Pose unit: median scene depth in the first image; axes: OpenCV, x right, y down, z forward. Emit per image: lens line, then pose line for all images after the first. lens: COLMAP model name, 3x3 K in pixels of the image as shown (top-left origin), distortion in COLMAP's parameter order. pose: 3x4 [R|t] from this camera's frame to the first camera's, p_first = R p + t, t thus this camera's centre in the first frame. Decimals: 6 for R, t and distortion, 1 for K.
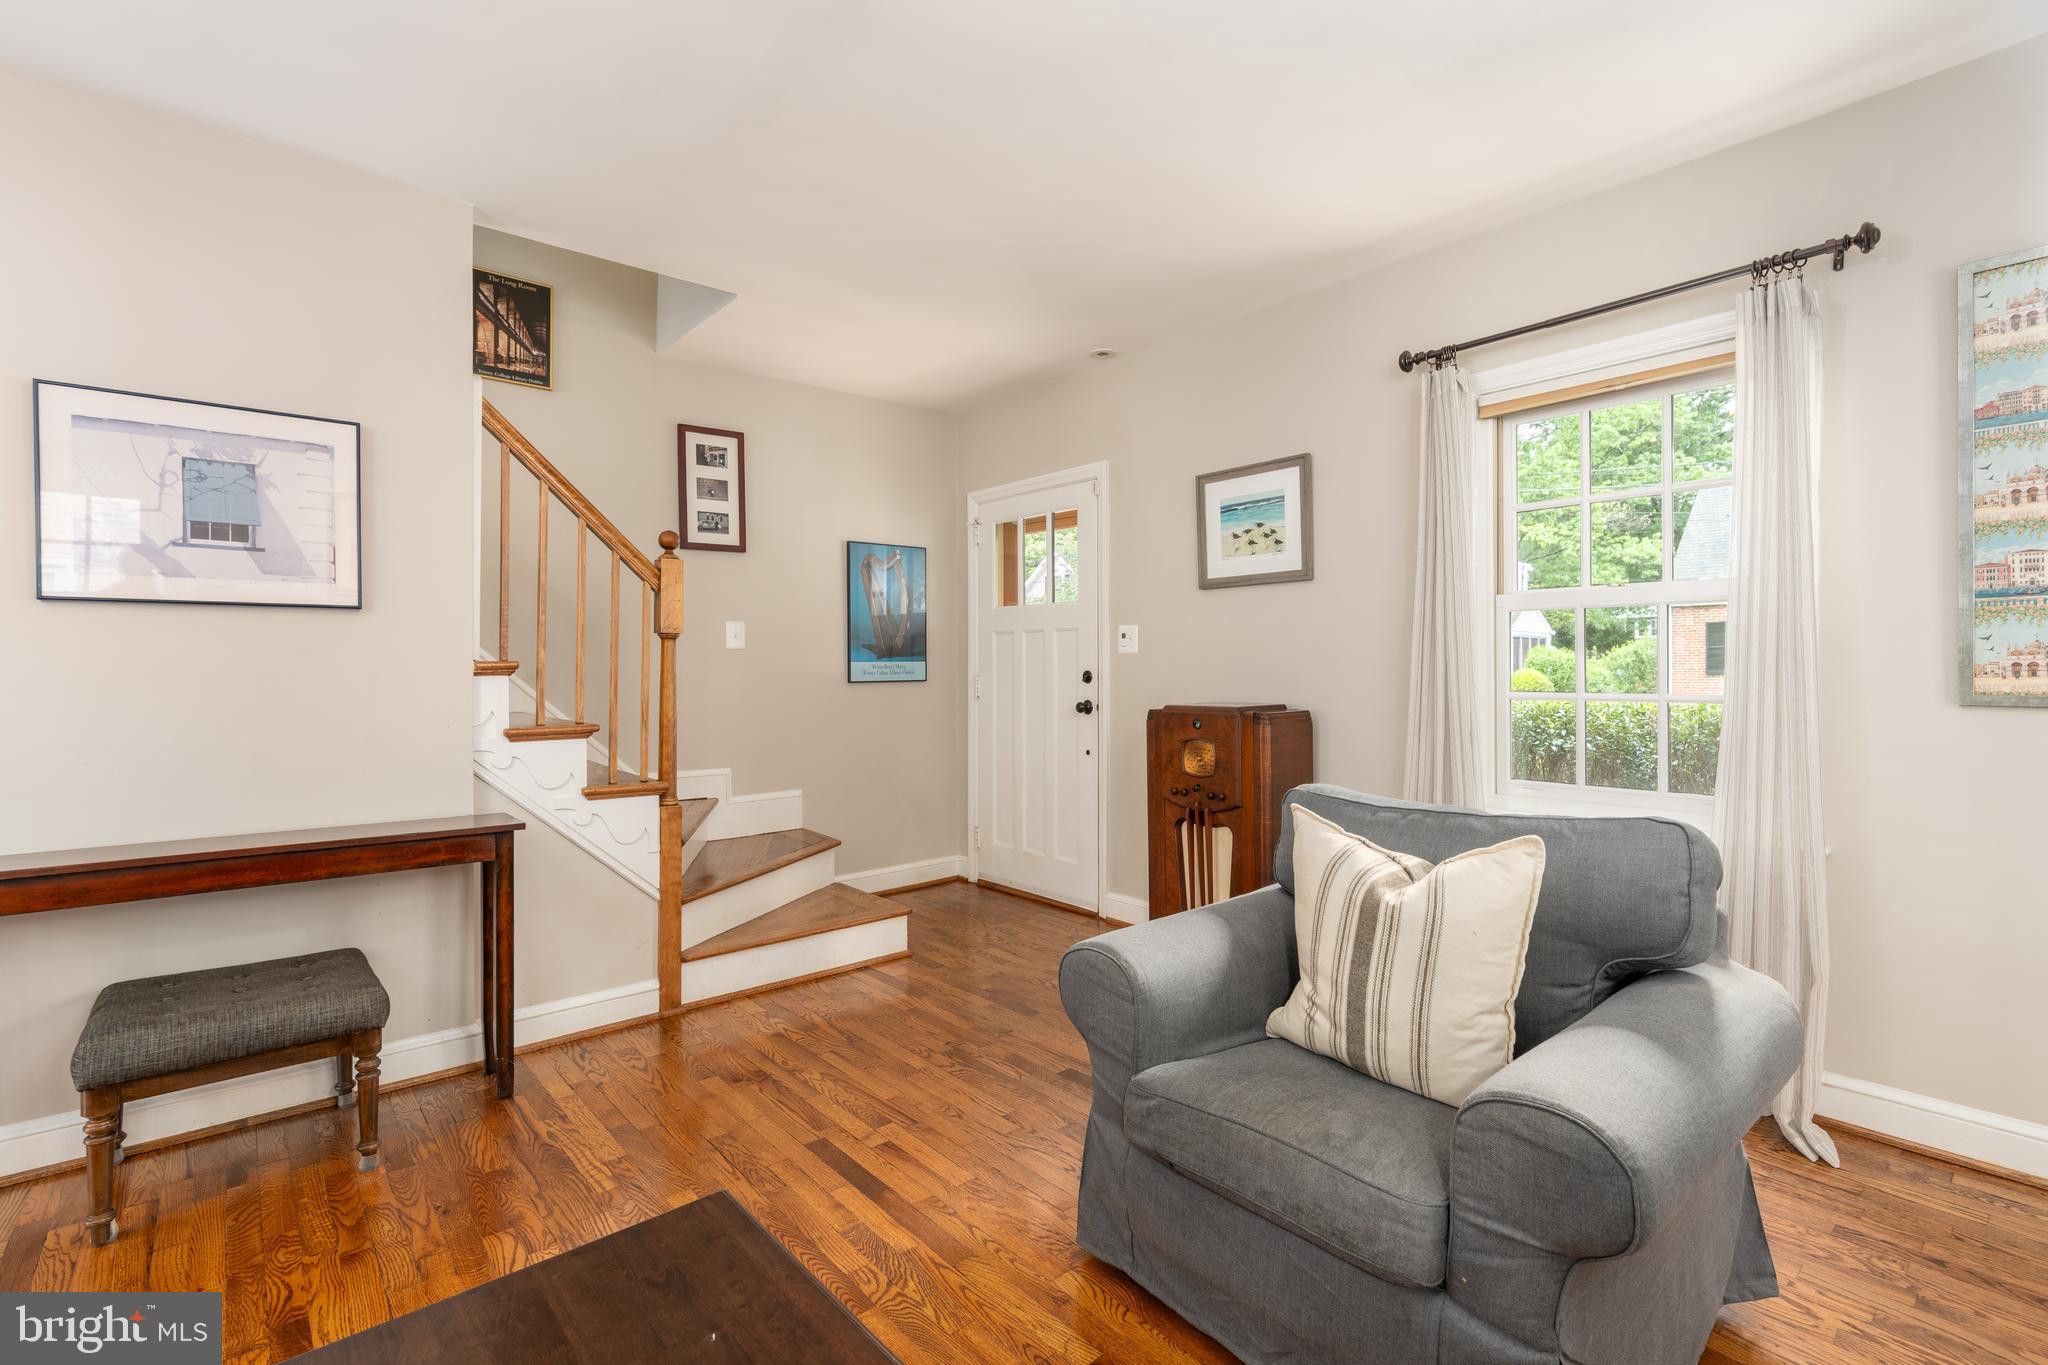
lens RADIAL K [[929.7, 0, 1026.7], [0, 929.7, 674.6], [0, 0, 1]] dist [-0.008632, 0.003601]
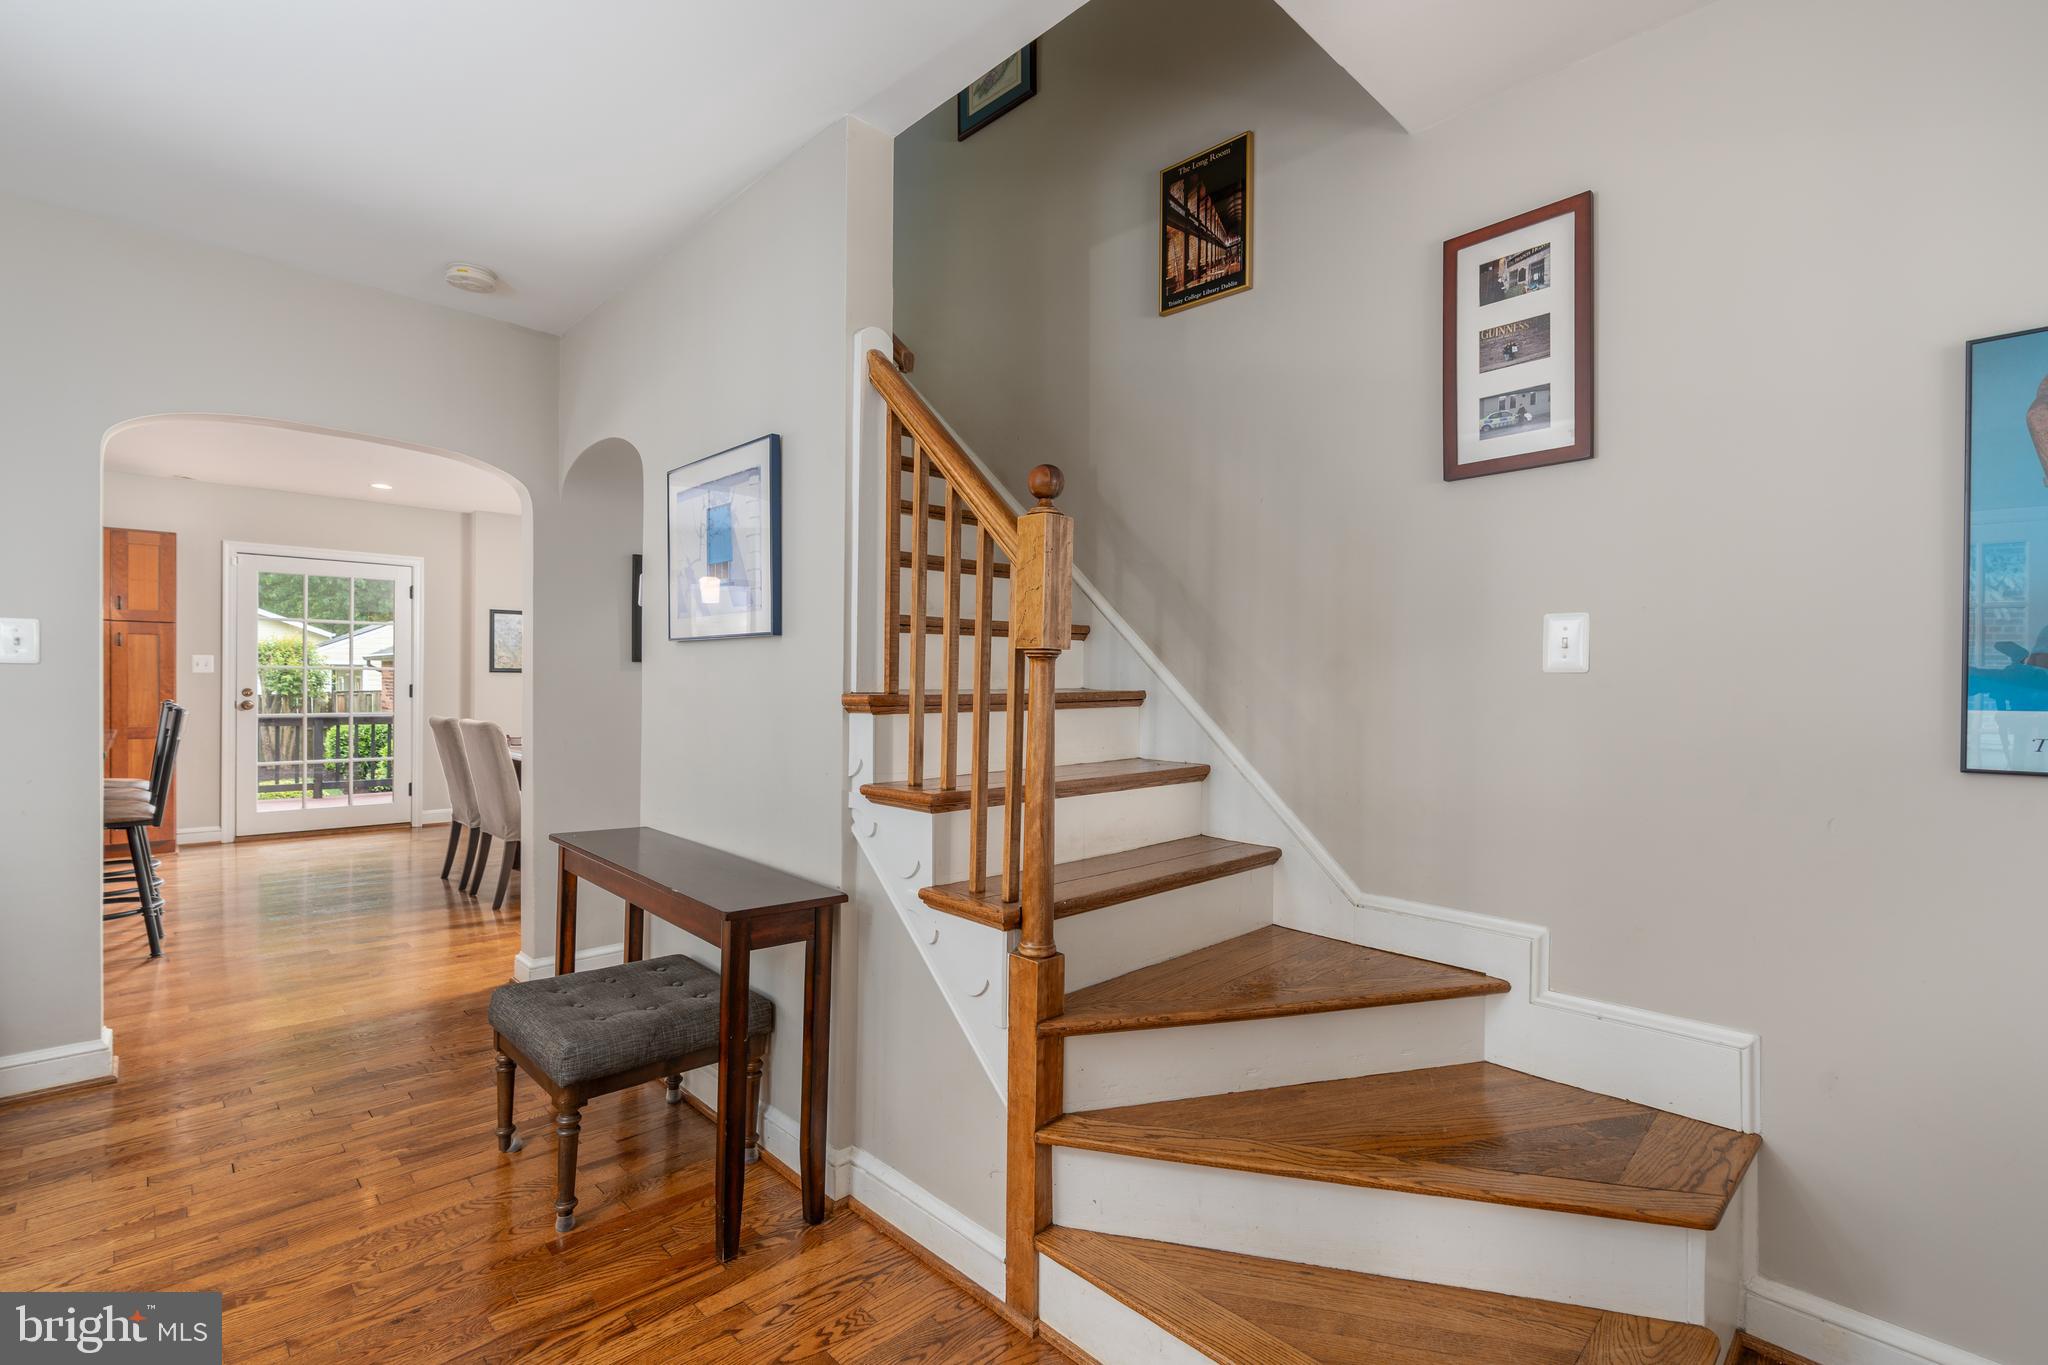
lens RADIAL K [[929.7, 0, 1021.4], [0, 929.7, 687.5], [0, 0, 1]] dist [-0.008632, 0.003601]
pose [[0.055055, 0.012094, -0.998410, 0.150047], [-0.016755, 0.999797, 0.011187, -0.023721], [0.998343, 0.016113, 0.055246, 0.813122]]
